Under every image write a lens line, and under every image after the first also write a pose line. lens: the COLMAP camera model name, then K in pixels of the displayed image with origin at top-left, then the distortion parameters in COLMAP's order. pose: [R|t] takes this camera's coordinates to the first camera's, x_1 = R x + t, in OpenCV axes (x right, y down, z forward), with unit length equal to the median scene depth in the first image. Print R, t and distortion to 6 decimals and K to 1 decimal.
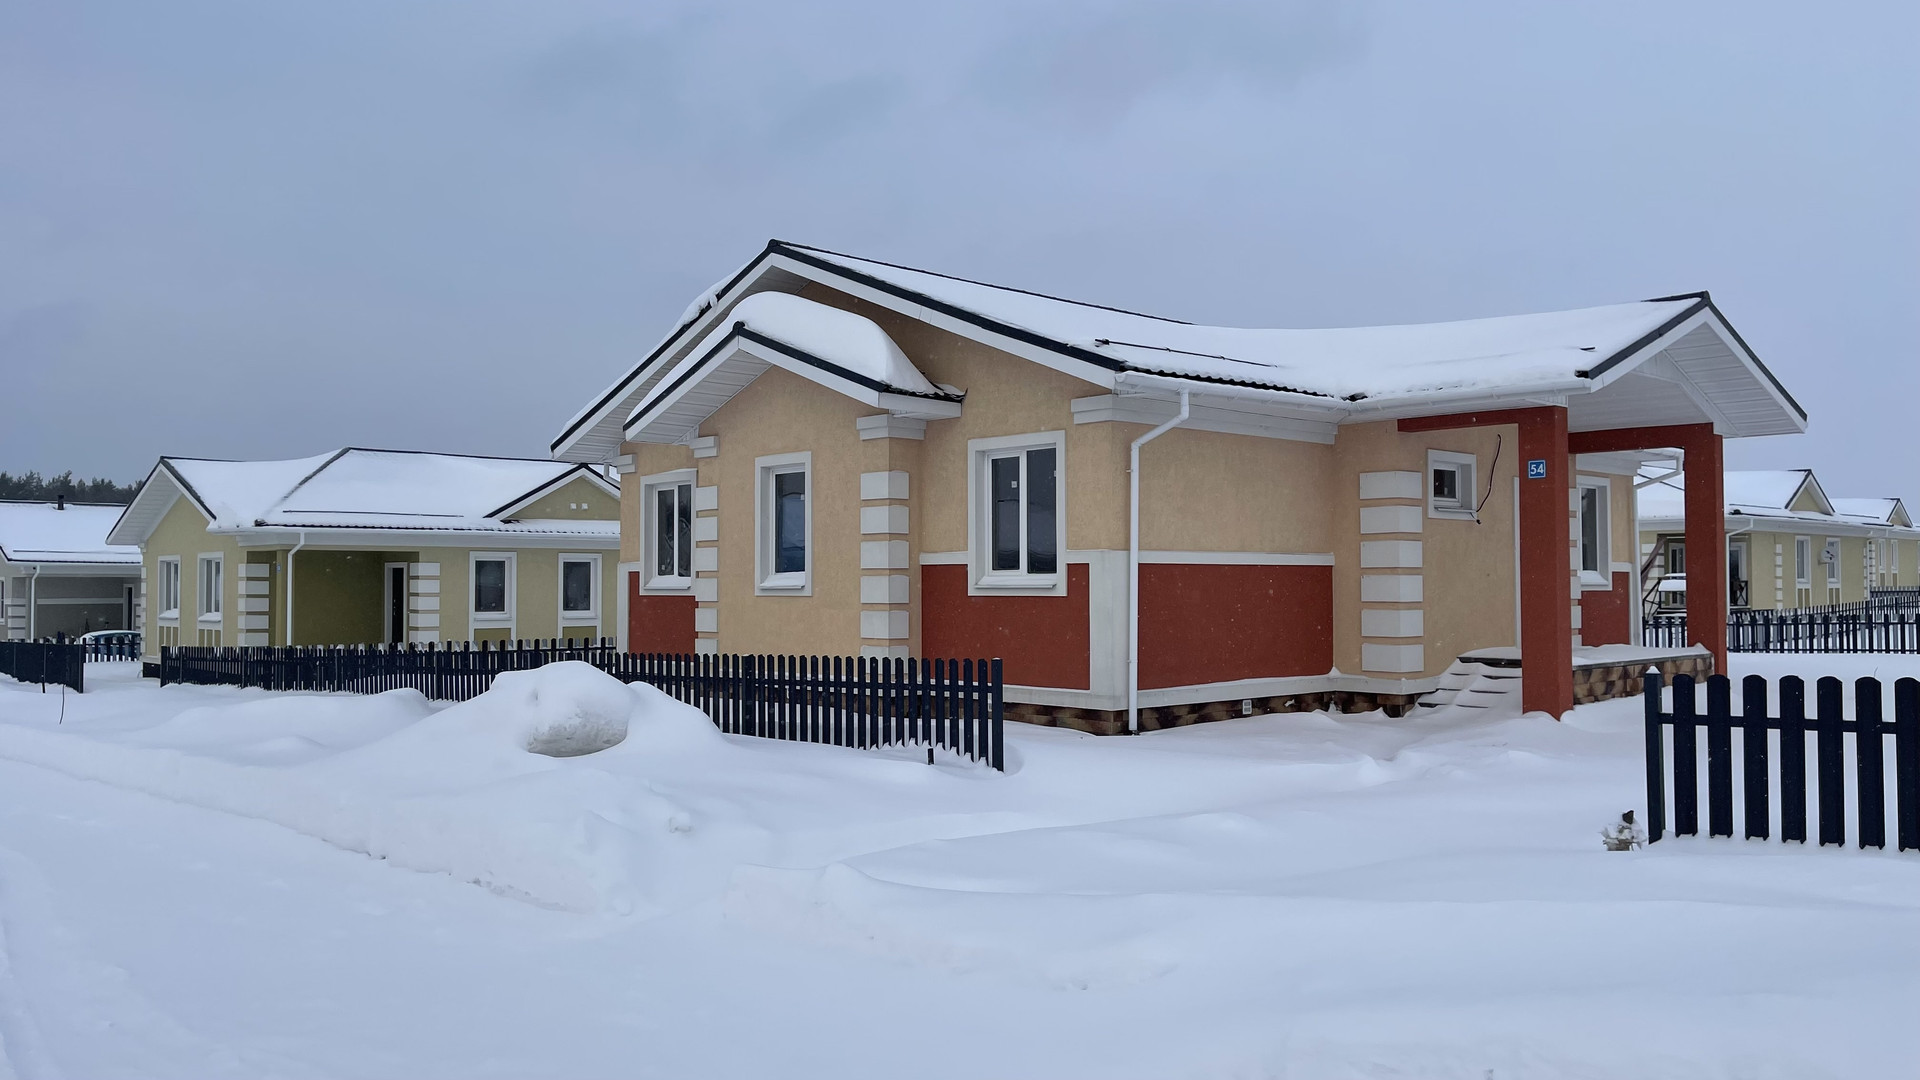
lens RADIAL K [[1422.3, 0, 953.2], [0, 1422.3, 563.8], [0, 0, 1]] dist [0.098262, -0.139498]
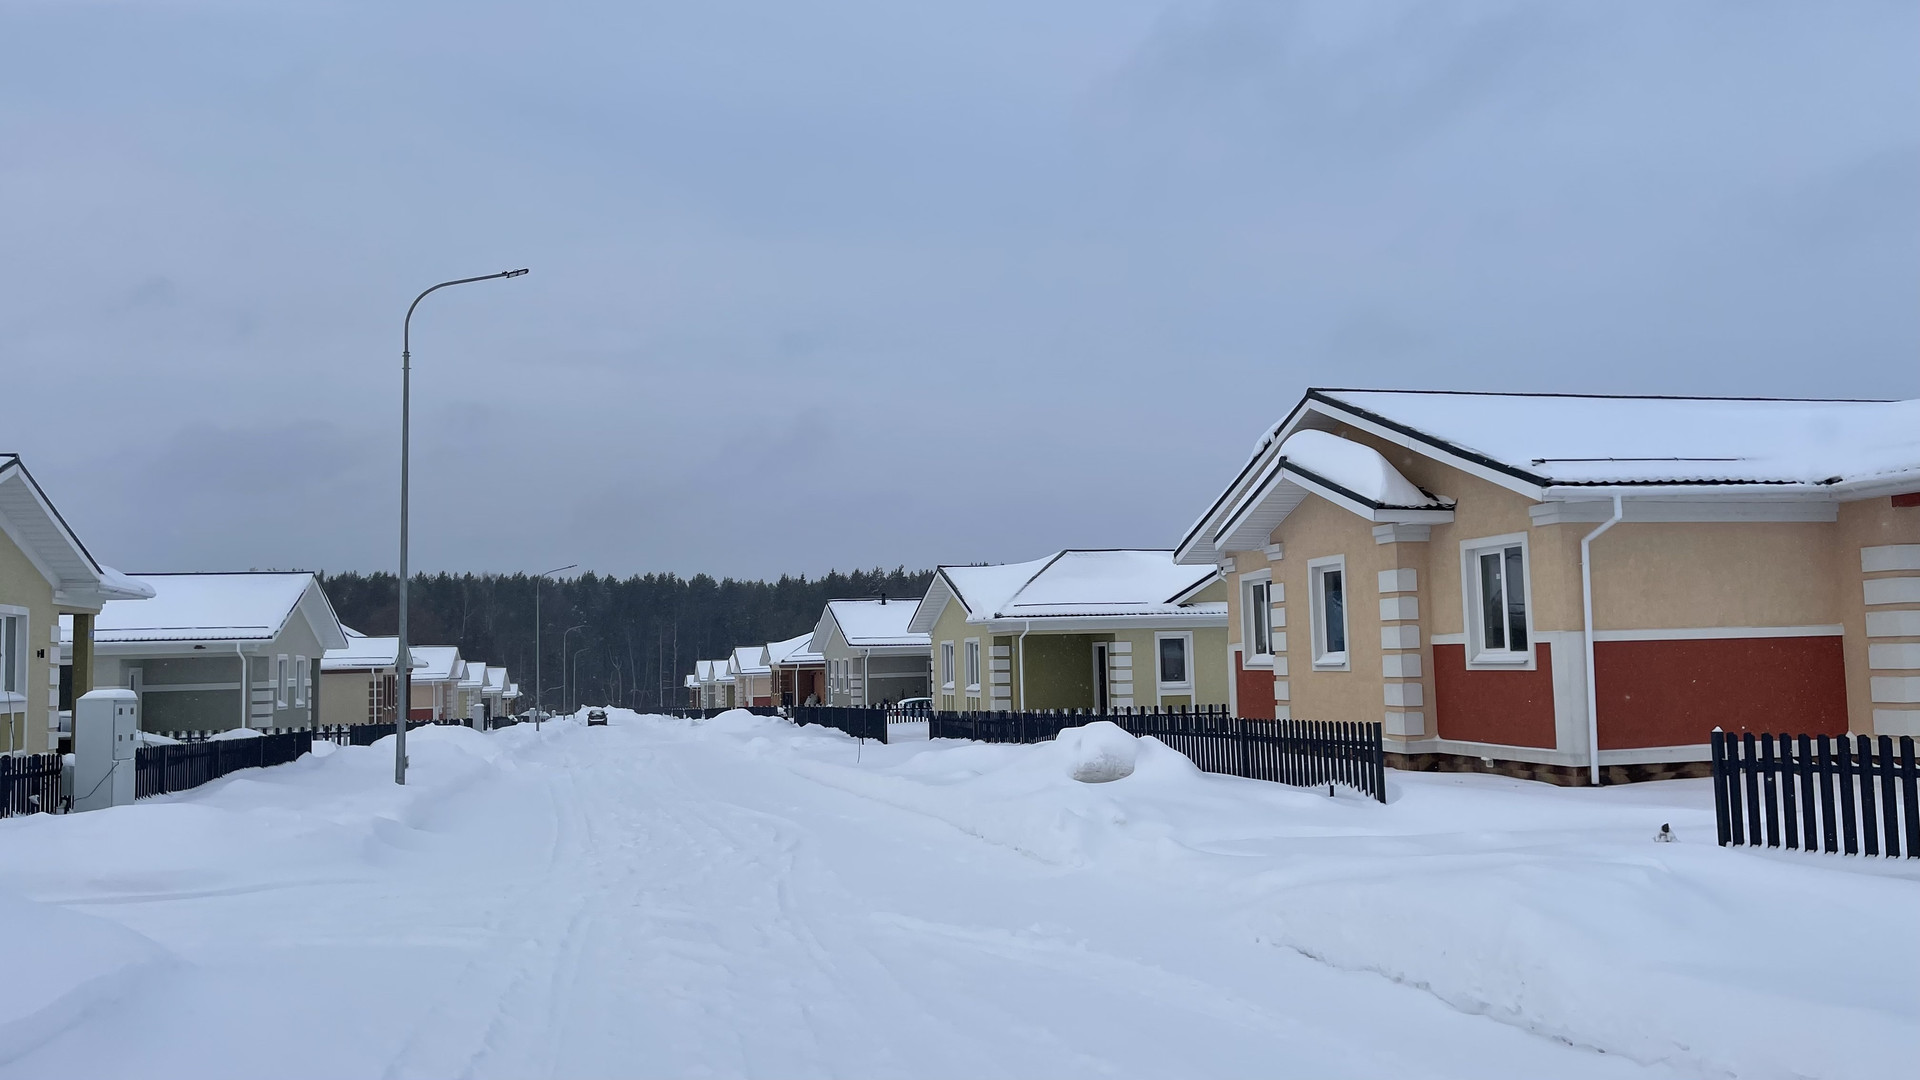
lens RADIAL K [[1422.3, 0, 953.2], [0, 1422.3, 563.8], [0, 0, 1]] dist [0.098262, -0.139498]
pose [[0.868753, -0.053243, -0.492376, 0.229845], [0.031368, 0.998124, -0.052586, -0.016371], [0.494252, 0.030240, 0.868793, -0.265839]]
